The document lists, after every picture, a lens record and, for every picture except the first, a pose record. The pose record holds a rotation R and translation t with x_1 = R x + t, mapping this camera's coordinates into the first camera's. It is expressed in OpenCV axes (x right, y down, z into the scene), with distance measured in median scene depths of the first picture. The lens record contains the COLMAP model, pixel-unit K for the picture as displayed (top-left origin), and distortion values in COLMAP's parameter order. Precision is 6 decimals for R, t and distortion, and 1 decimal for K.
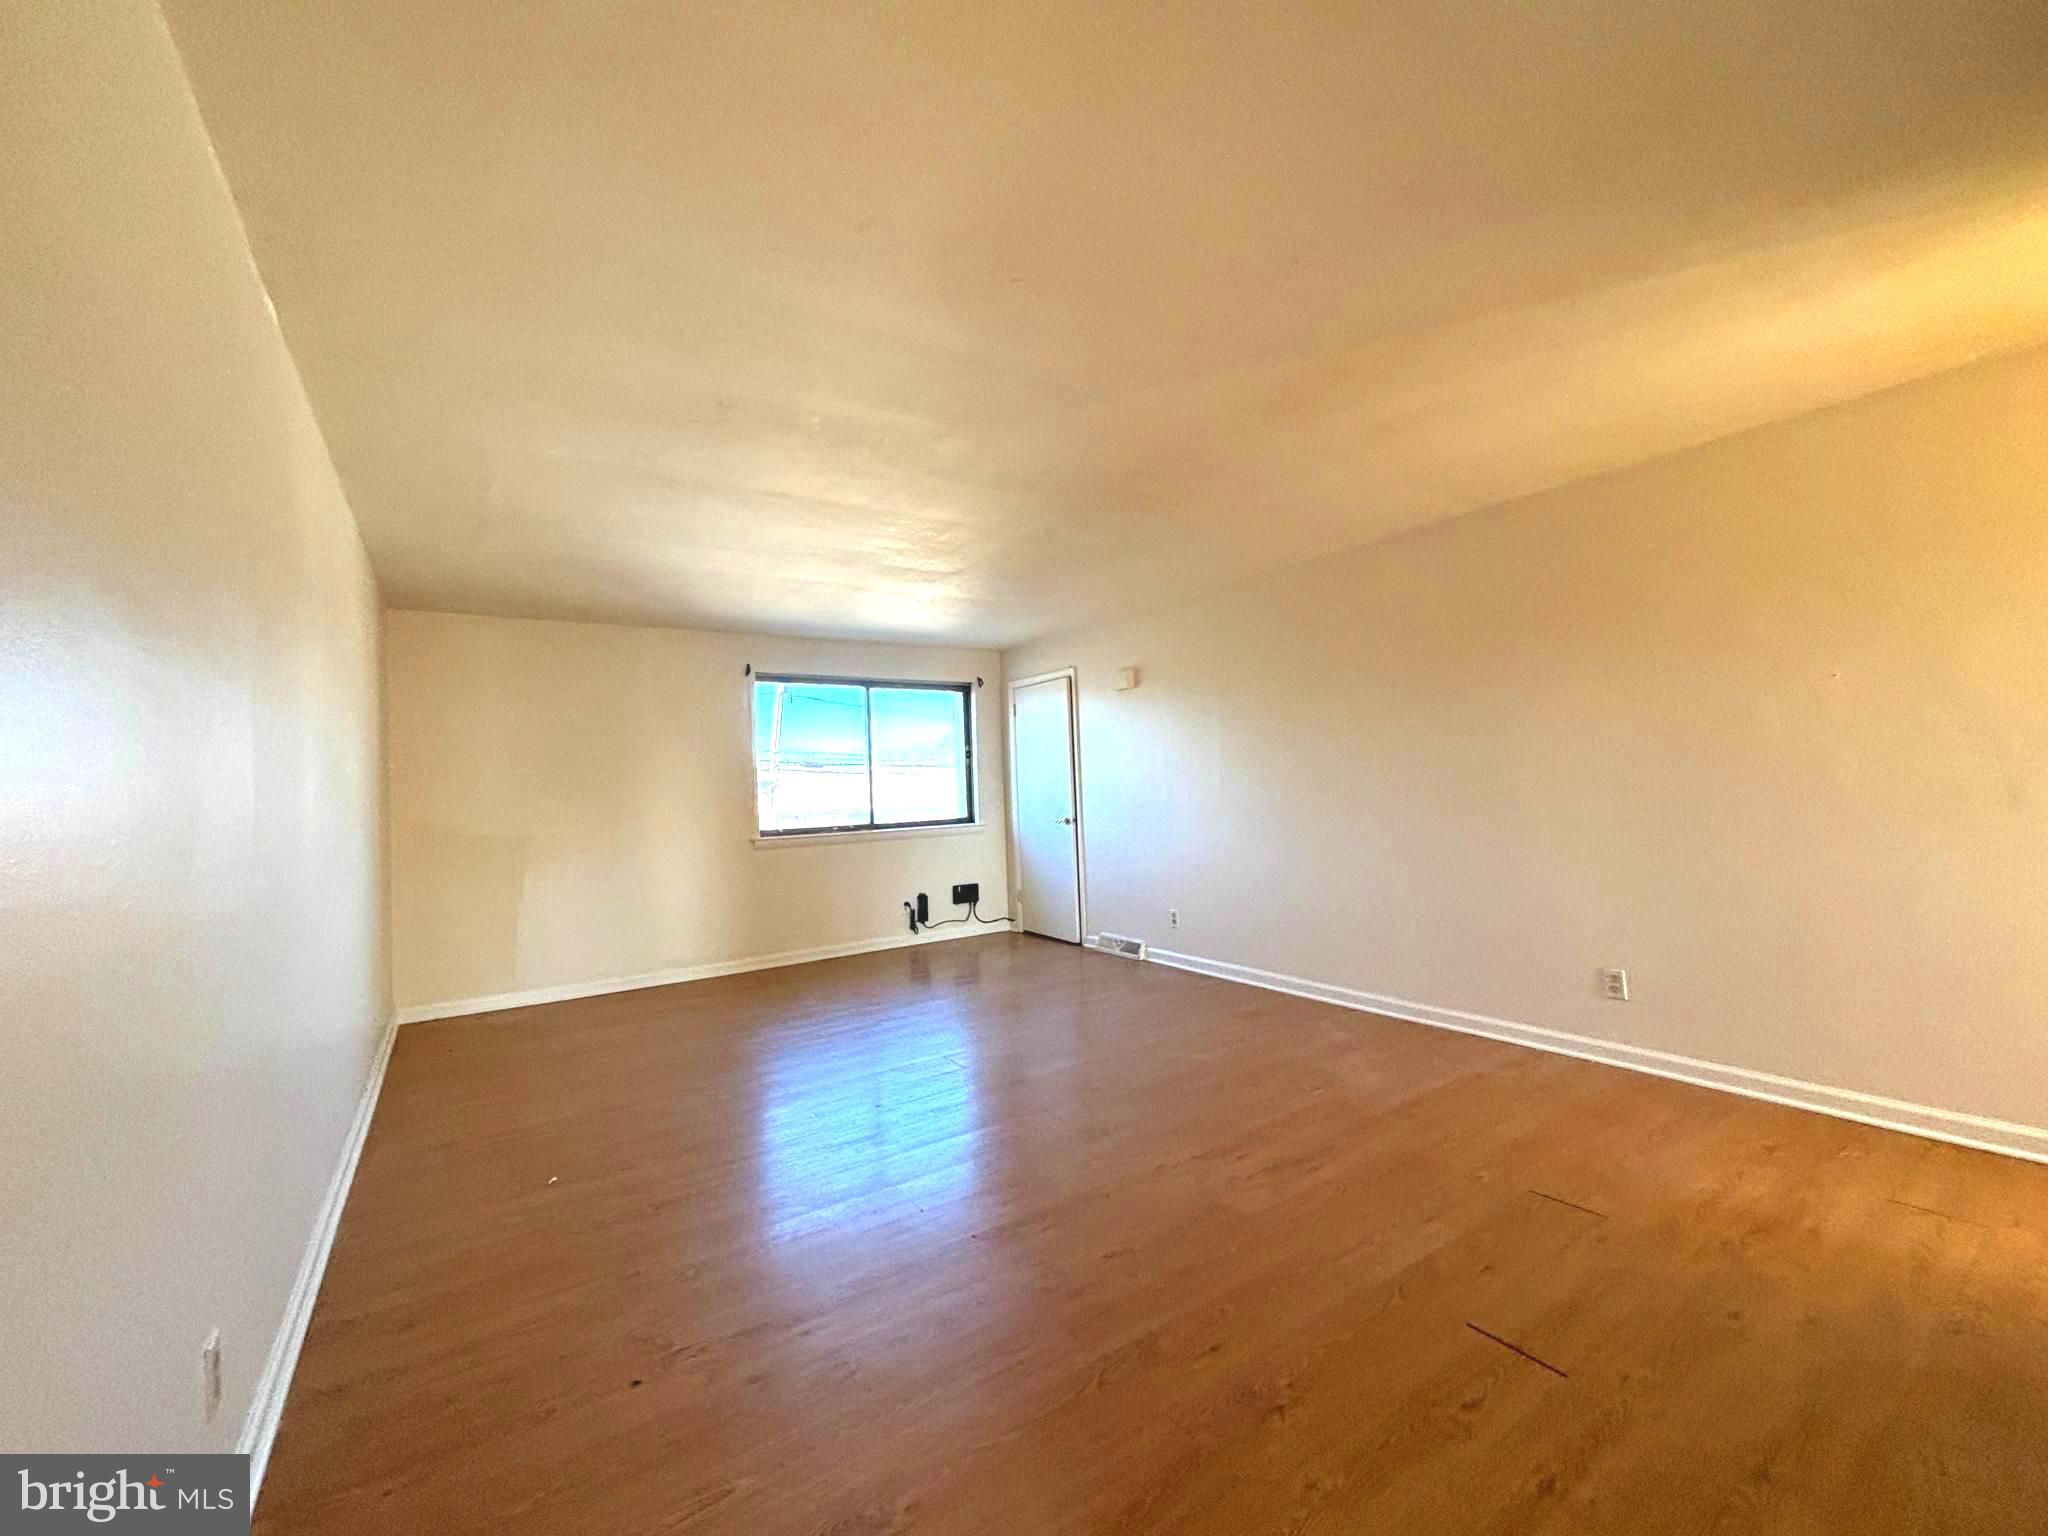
lens RADIAL K [[830.8, 0, 1024.0], [0, 830.8, 768.0], [0, 0, 1]] dist [0.002397, 0.000549]
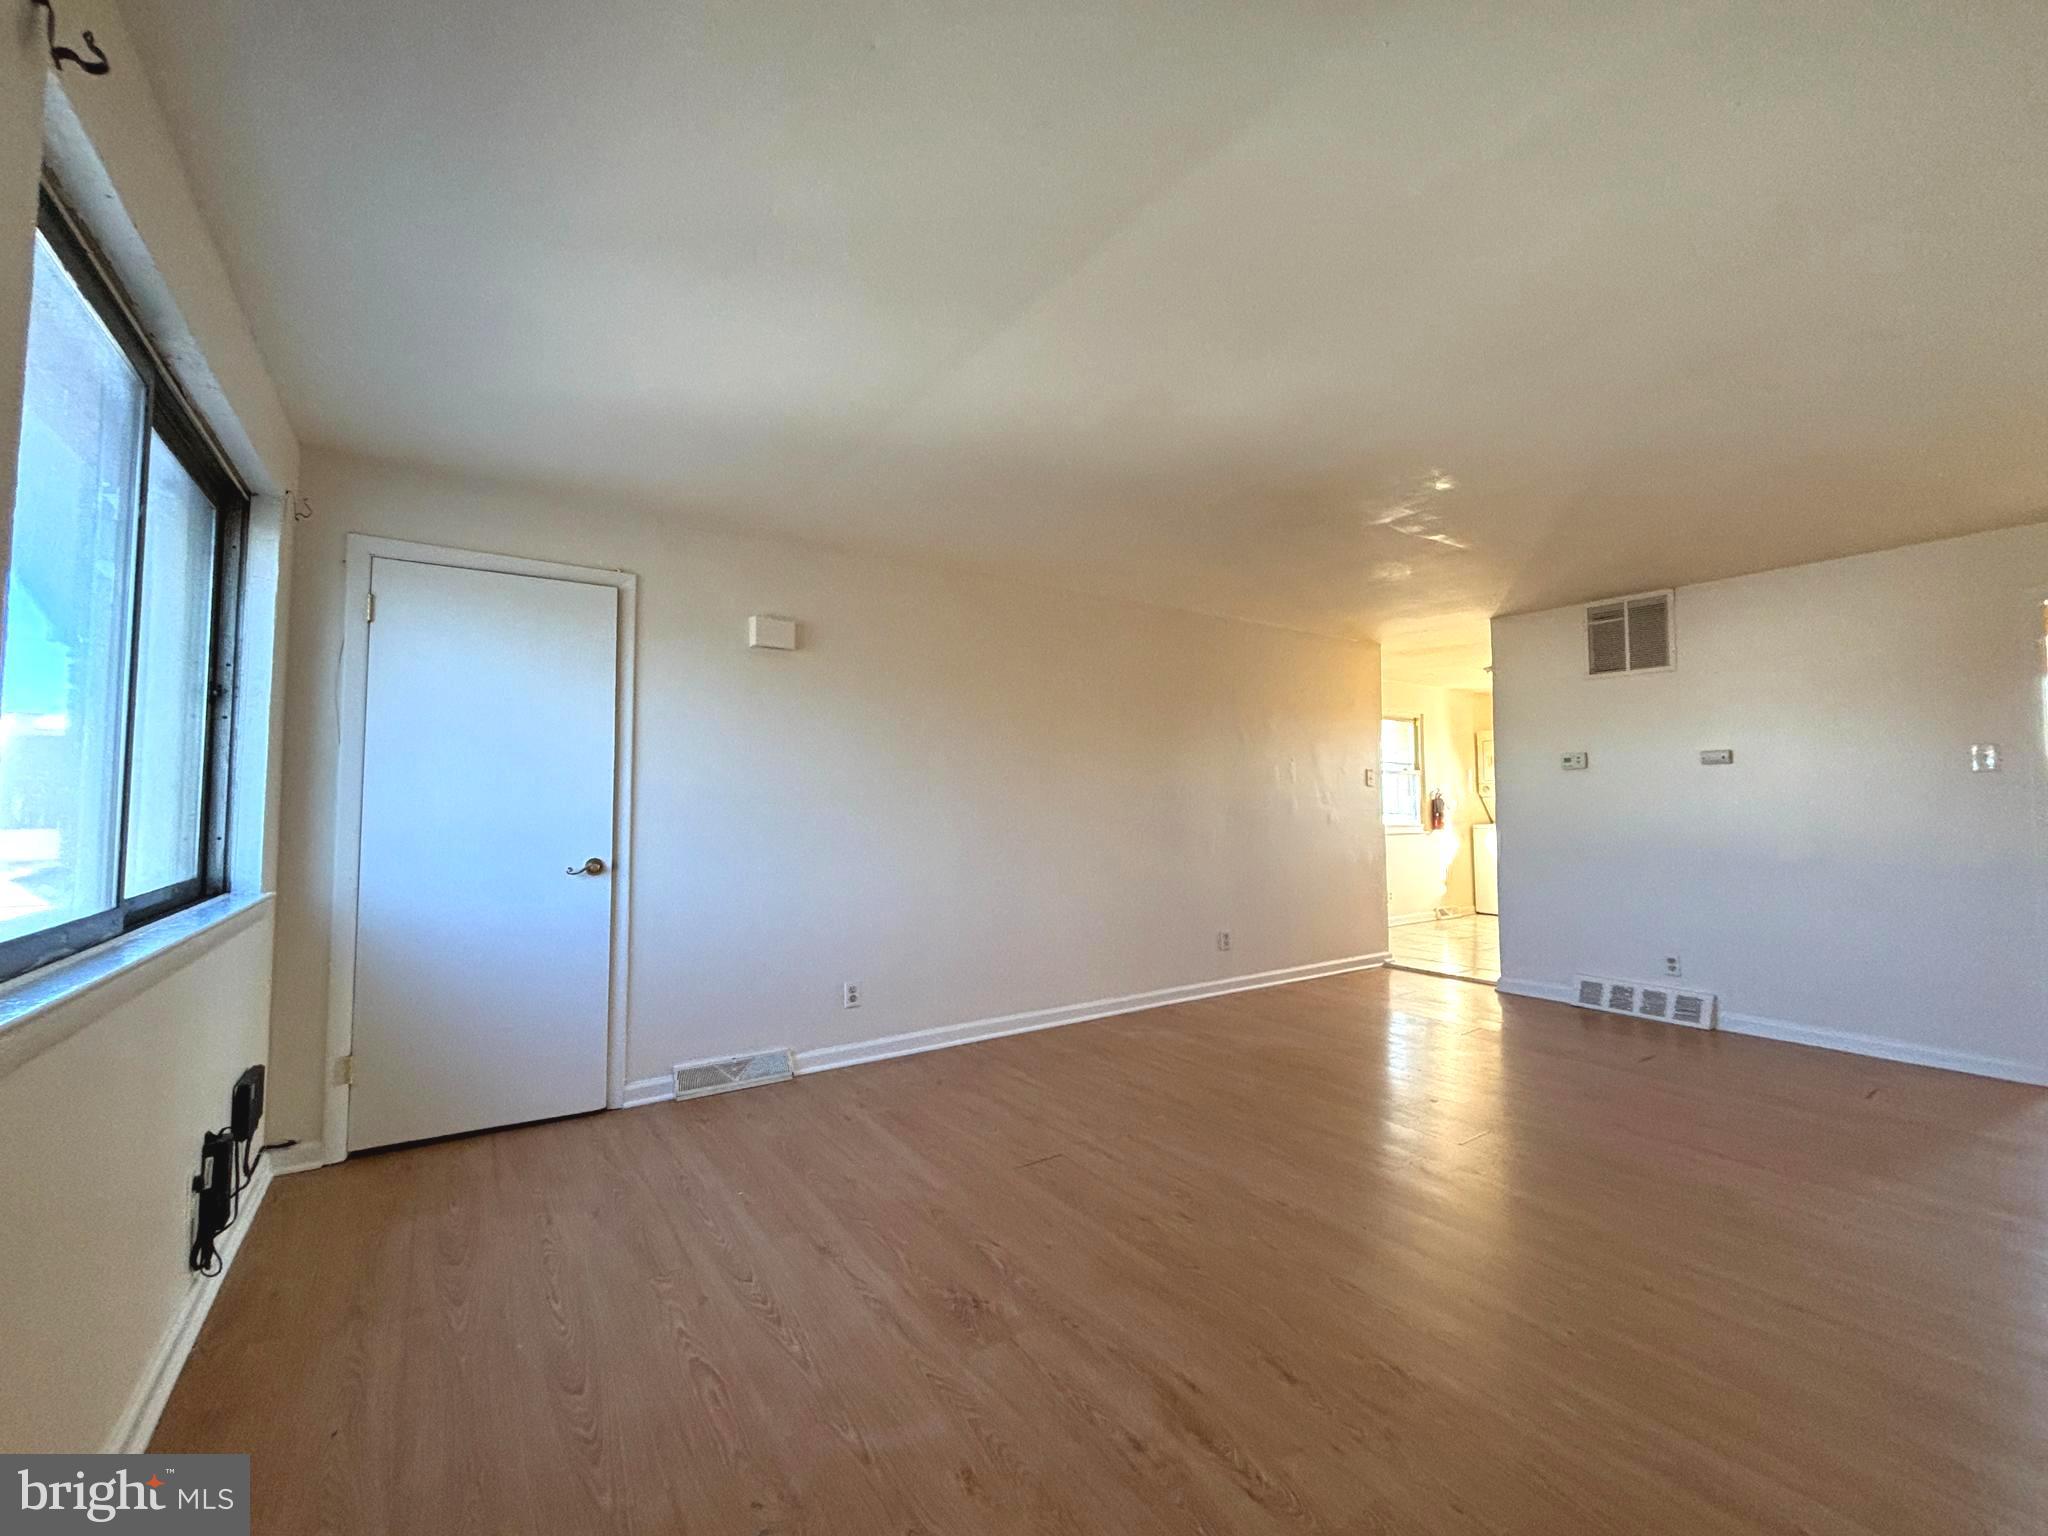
lens RADIAL K [[830.8, 0, 1024.0], [0, 830.8, 768.0], [0, 0, 1]] dist [0.002397, 0.000549]
pose [[-0.014482, 0.086595, 0.996138, -0.493849], [-0.019625, 0.996026, -0.086870, 0.045902], [-0.999703, -0.020807, -0.012725, 0.804436]]
